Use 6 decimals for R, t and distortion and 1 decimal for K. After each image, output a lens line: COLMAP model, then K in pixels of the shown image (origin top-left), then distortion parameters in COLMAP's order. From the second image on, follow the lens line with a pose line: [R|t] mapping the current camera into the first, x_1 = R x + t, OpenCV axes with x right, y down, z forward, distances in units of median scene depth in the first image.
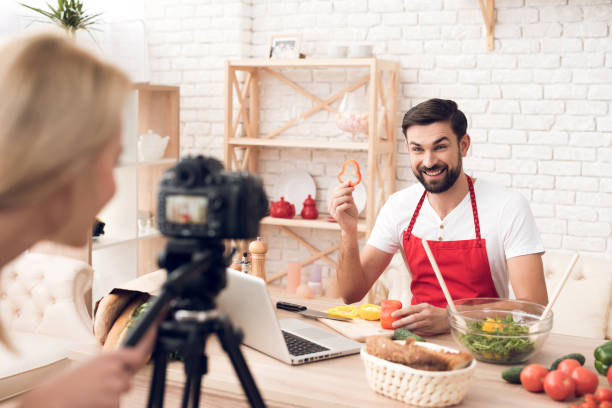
lens RADIAL K [[863.4, 0, 305.3], [0, 863.4, 205.4], [0, 0, 1]] dist [0.000090, 0.000000]
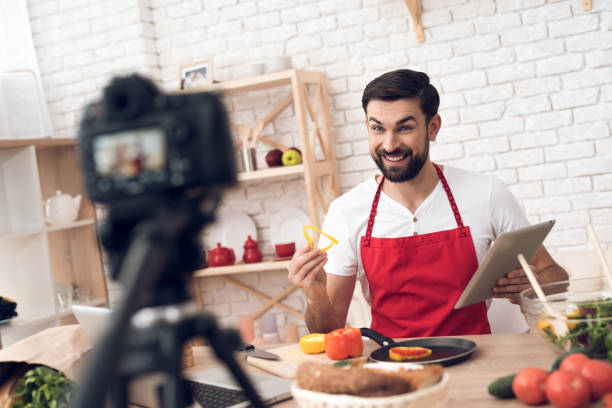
lens RADIAL K [[863.4, 0, 306.7], [0, 863.4, 205.2], [0, 0, 1]] dist [0.000090, 0.000000]
pose [[0.987067, -0.154633, 0.042285, 0.033371], [0.157472, 0.984669, -0.075032, 0.035434], [-0.030035, 0.080720, 0.996284, 0.126904]]
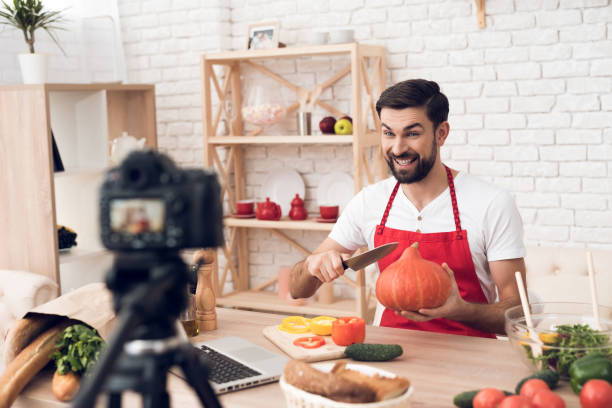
lens RADIAL K [[863.4, 0, 305.7], [0, 863.4, 205.3], [0, 0, 1]] dist [0.000090, 0.000000]
pose [[0.997850, -0.042185, -0.050156, 0.066205], [0.042266, 0.999106, 0.000541, -0.000223], [0.050088, -0.002660, 0.998741, 0.075640]]
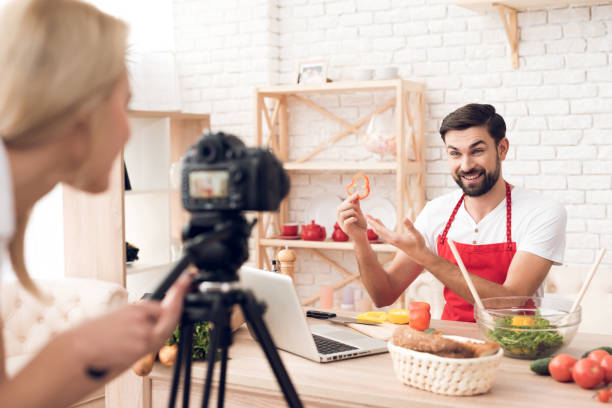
lens RADIAL K [[863.4, 0, 305.6], [0, 863.4, 205.2], [0, 0, 1]] dist [0.000090, 0.000000]
pose [[0.998868, -0.025170, -0.040373, 0.006299], [0.023038, 0.998359, -0.052430, 0.027712], [0.041627, 0.051440, 0.997808, -0.008497]]
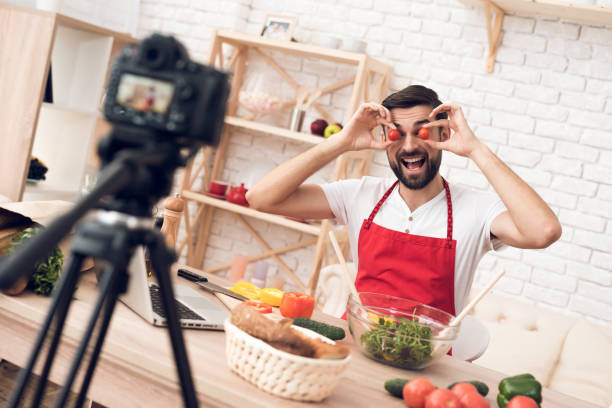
lens RADIAL K [[863.4, 0, 305.4], [0, 863.4, 206.8], [0, 0, 1]] dist [0.000090, 0.000000]
pose [[0.978309, 0.206820, -0.011693, 0.061234], [-0.207089, 0.977834, -0.030889, 0.033055], [0.005046, 0.032641, 0.999454, 0.068190]]
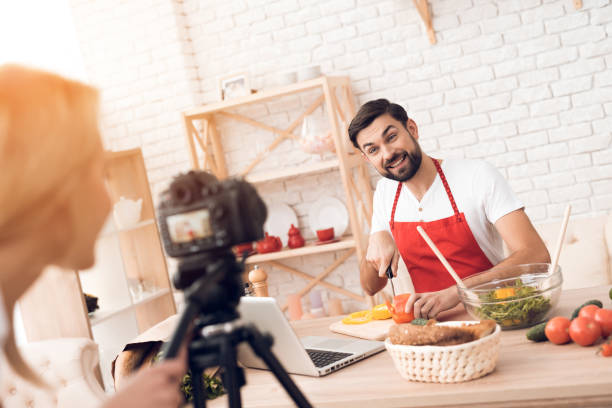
lens RADIAL K [[863.4, 0, 305.8], [0, 863.4, 206.7], [0, 0, 1]] dist [0.000090, 0.000000]
pose [[0.973694, -0.224996, 0.035995, -0.011927], [0.226504, 0.972951, -0.045419, 0.018655], [-0.024802, 0.052377, 0.998319, -0.000618]]
